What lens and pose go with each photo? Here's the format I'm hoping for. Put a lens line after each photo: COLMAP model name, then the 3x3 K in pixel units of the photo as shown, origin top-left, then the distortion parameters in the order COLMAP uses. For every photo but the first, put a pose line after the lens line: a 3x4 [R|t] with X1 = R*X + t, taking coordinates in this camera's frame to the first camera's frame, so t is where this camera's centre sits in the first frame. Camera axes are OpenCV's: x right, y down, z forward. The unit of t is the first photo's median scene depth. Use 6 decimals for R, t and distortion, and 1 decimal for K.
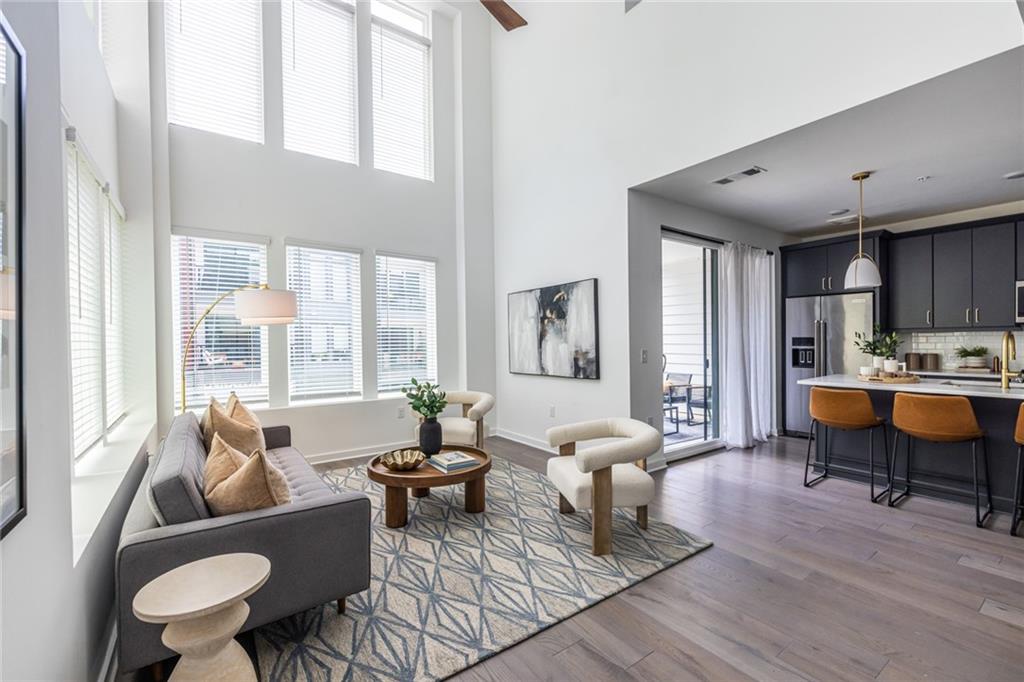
lens RADIAL K [[439.8, 0, 501.8], [0, 439.8, 340.5], [0, 0, 1]] dist [-0.000929, 0.000029]
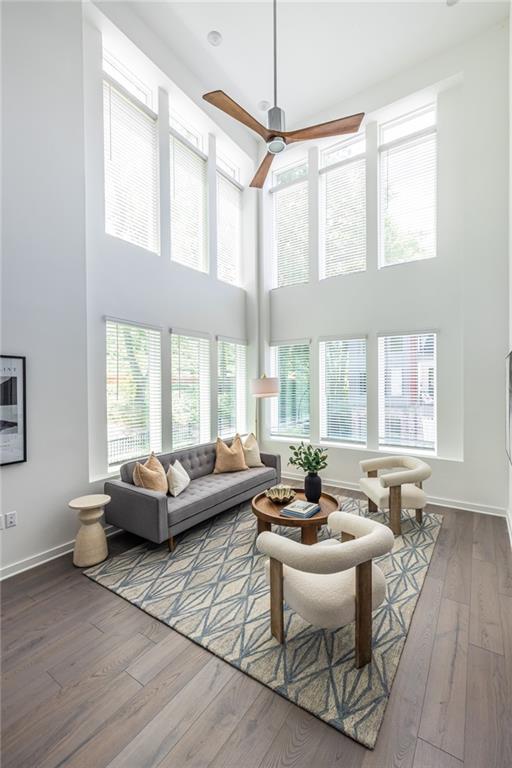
lens RADIAL K [[327.1, 0, 259.3], [0, 327.1, 384.5], [0, 0, 1]] dist [0.000649, 0.000275]
pose [[0.353312, 0.007519, -0.935475, 0.972900], [0.003811, 0.999948, 0.009477, -0.136504], [0.935498, -0.006913, 0.353265, 0.702467]]
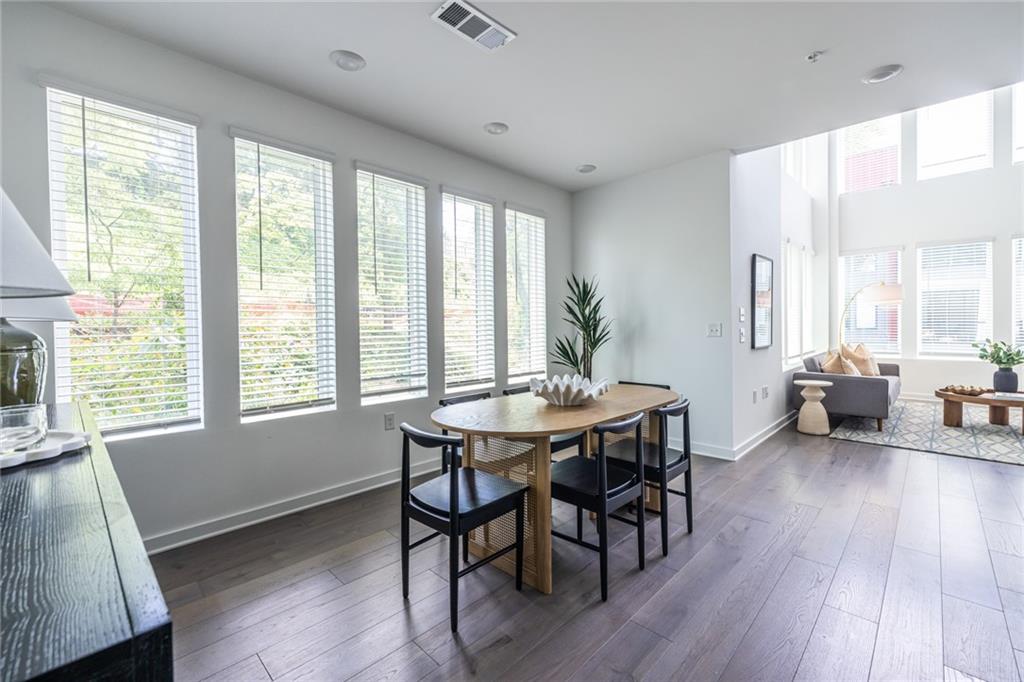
lens RADIAL K [[436.1, 0, 518.5], [0, 436.1, 334.4], [0, 0, 1]] dist [0.000649, 0.000275]
pose [[0.199781, 0.022472, -0.979583, 1.201216], [0.013834, 0.999573, 0.025752, 0.019022], [0.979743, -0.018696, 0.199385, -1.059743]]
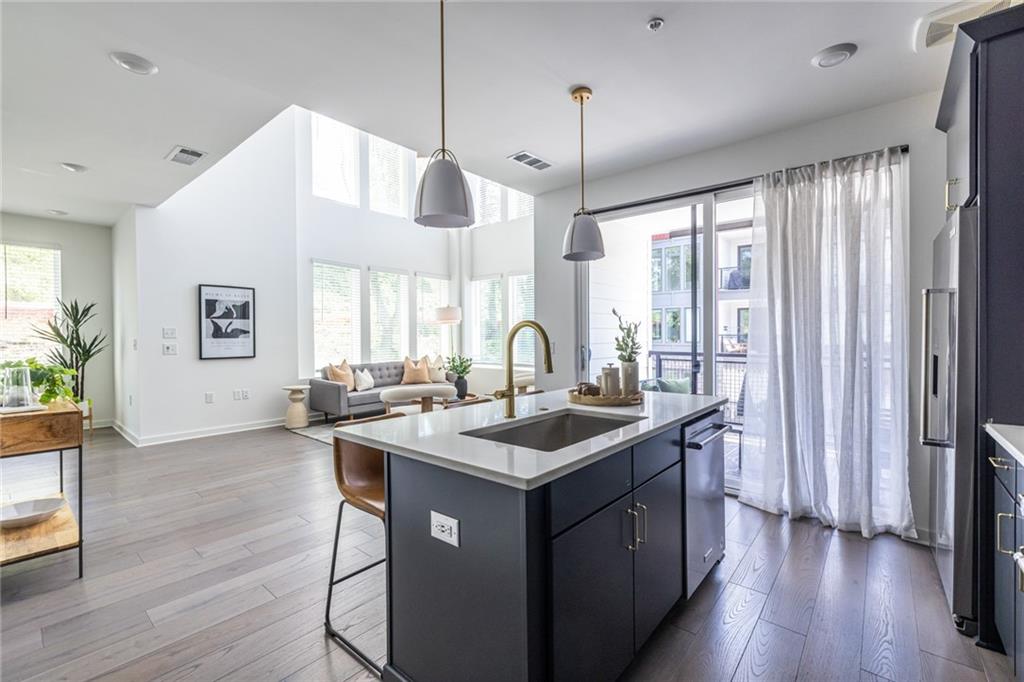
lens RADIAL K [[436.1, 0, 518.5], [0, 436.1, 334.4], [0, 0, 1]] dist [0.000649, 0.000275]
pose [[0.261871, 0.010784, -0.965043, 2.175160], [0.001780, 0.999930, 0.011657, -0.012025], [0.965101, -0.004771, 0.261834, 1.072460]]
